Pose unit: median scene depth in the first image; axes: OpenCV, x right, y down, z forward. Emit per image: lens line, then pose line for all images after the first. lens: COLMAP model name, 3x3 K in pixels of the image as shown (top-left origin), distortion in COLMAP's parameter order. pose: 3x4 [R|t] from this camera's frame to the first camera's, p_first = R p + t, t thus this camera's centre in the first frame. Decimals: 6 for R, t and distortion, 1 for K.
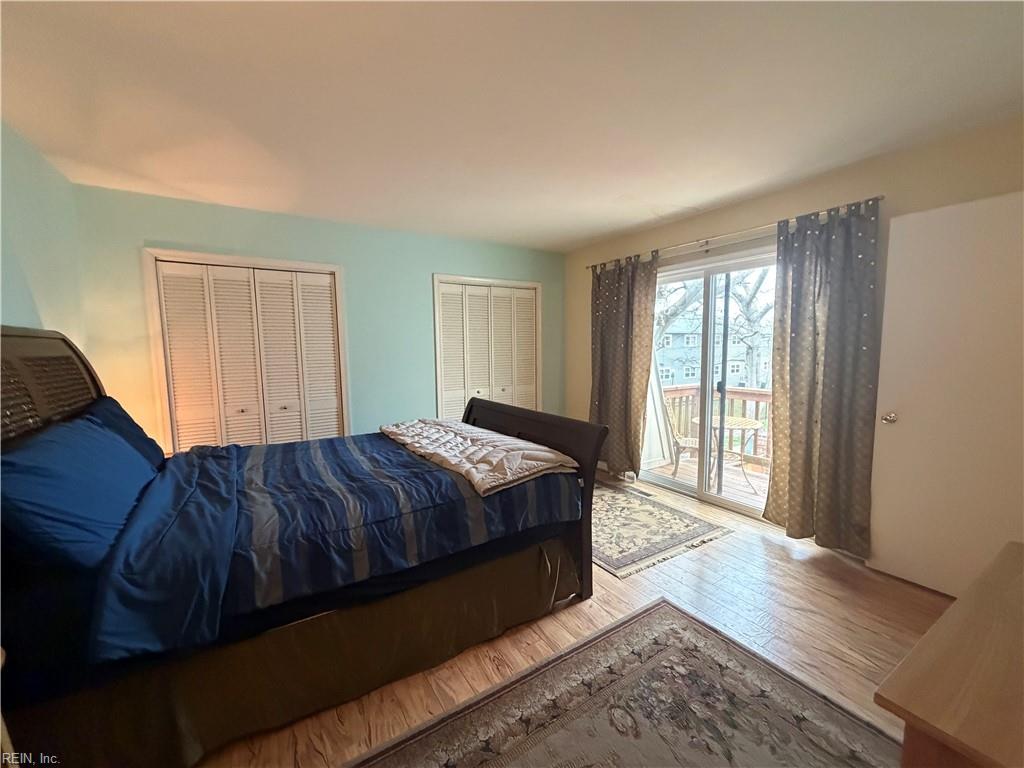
lens RADIAL K [[407.8, 0, 510.0], [0, 407.8, 384.5], [0, 0, 1]] dist [-0.000475, 0.000002]
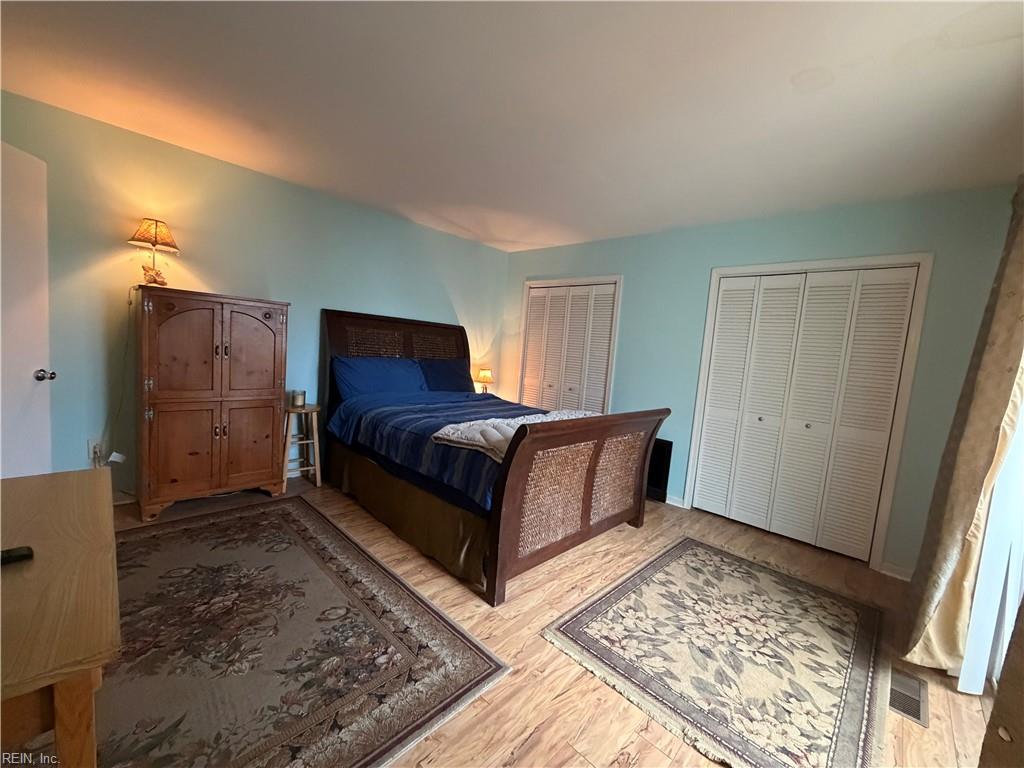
lens RADIAL K [[407.8, 0, 510.9], [0, 407.8, 384.8], [0, 0, 1]] dist [-0.000475, 0.000002]
pose [[0.232837, 0.120064, -0.965076, 0.796780], [-0.174992, 0.981325, 0.079867, -0.033526], [0.956642, 0.150285, 0.249499, 0.573125]]
